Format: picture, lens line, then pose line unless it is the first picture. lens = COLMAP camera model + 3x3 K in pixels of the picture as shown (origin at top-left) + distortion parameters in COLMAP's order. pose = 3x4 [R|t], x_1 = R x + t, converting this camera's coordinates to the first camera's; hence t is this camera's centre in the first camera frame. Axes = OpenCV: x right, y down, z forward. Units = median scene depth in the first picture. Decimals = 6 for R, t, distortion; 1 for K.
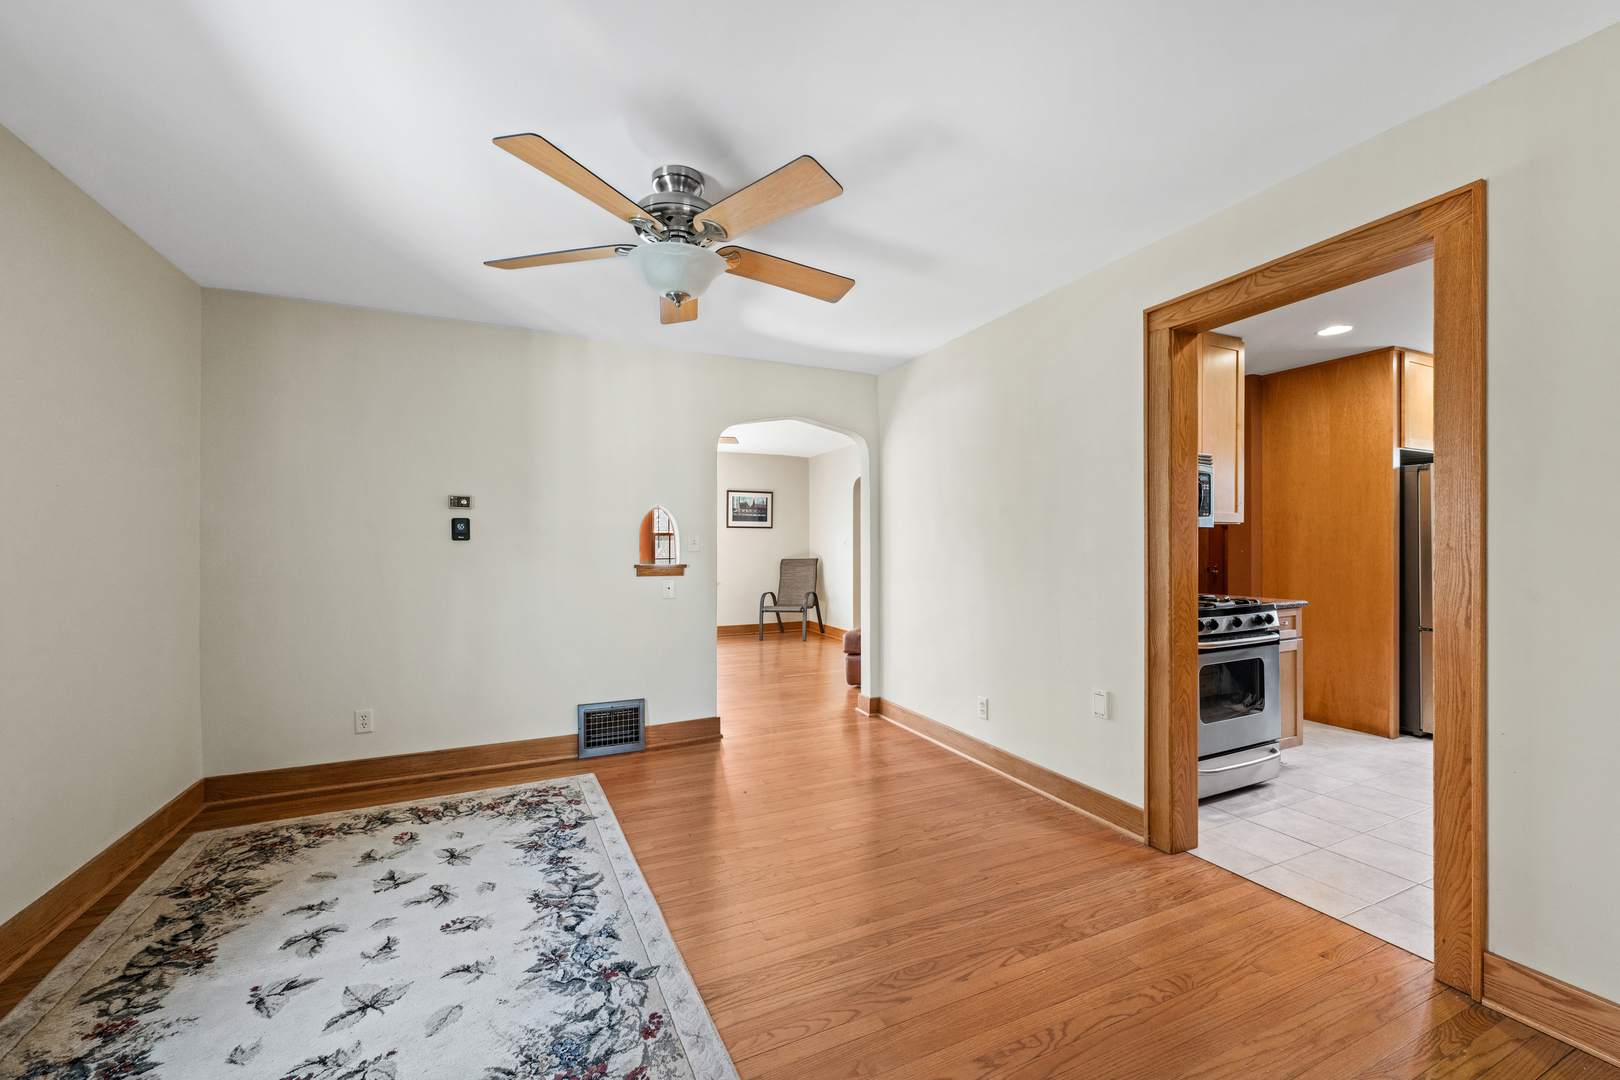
lens RADIAL K [[628.0, 0, 810.0], [0, 628.0, 540.0], [0, 0, 1]] dist [-0.001057, -0.000189]
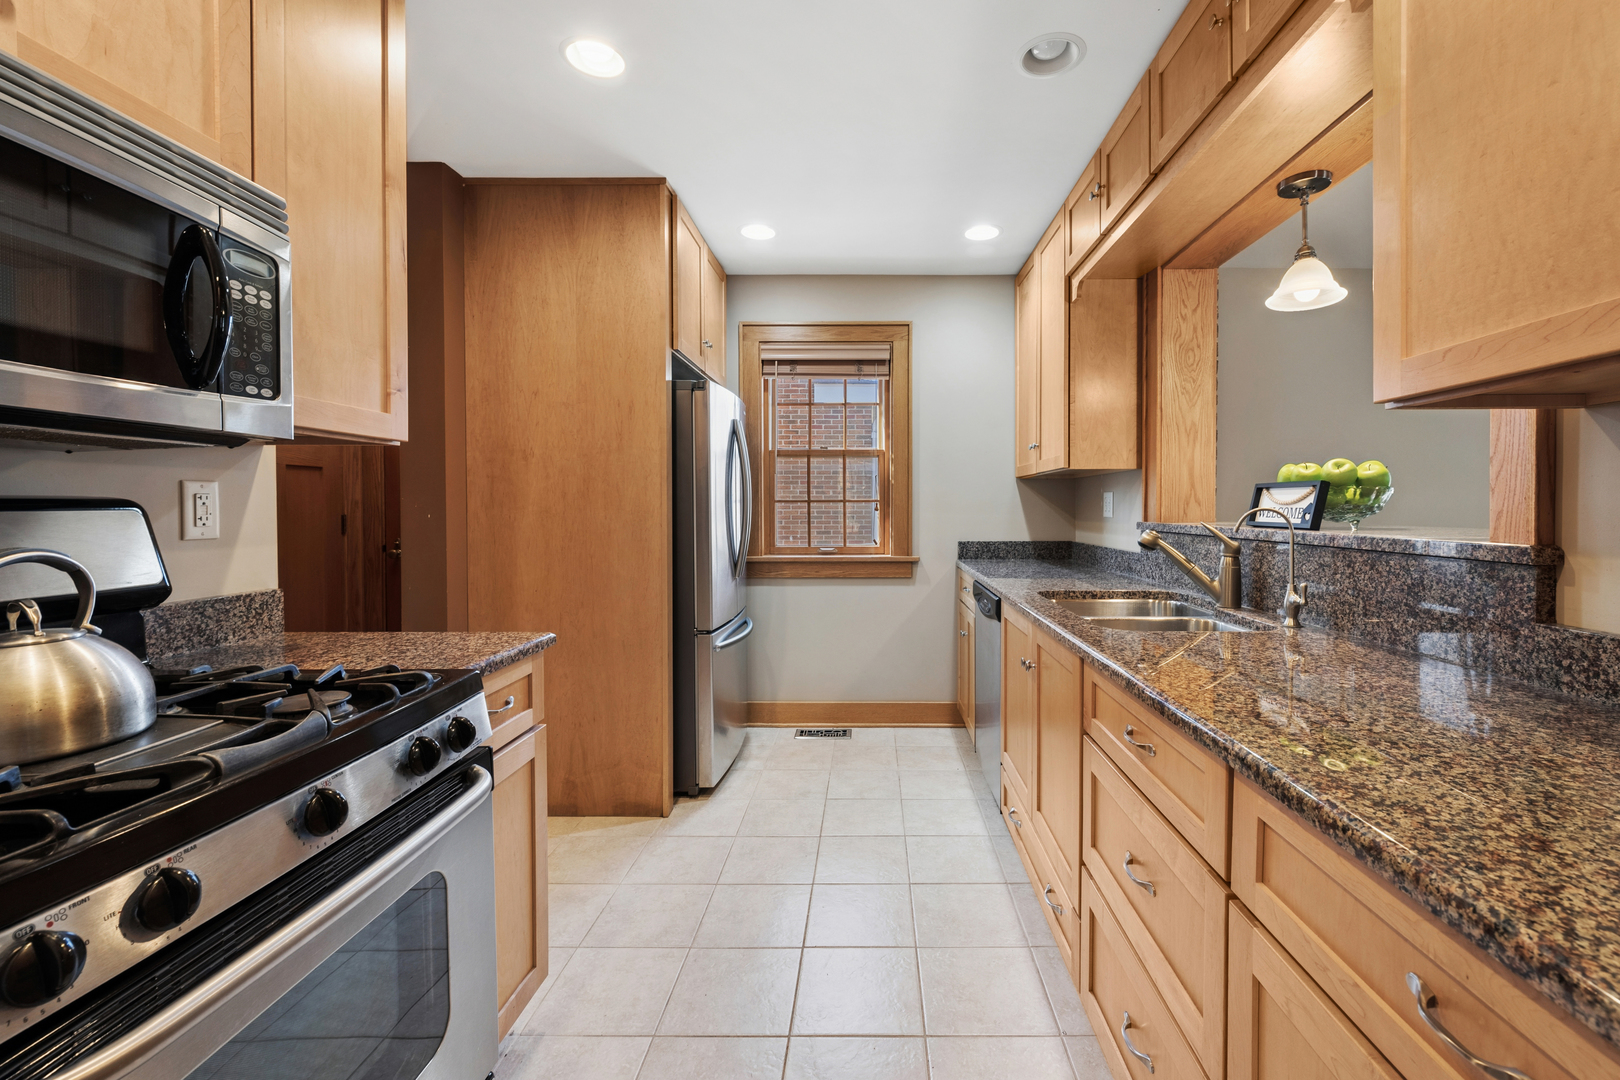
lens RADIAL K [[675.2, 0, 871.6], [0, 675.2, 527.7], [0, 0, 1]] dist [0.000920, 0.000084]
pose [[0.415841, -0.022992, 0.909146, 0.406803], [-0.005820, 0.999593, 0.027942, 0.011668], [-0.909419, -0.016910, 0.415538, 0.535932]]
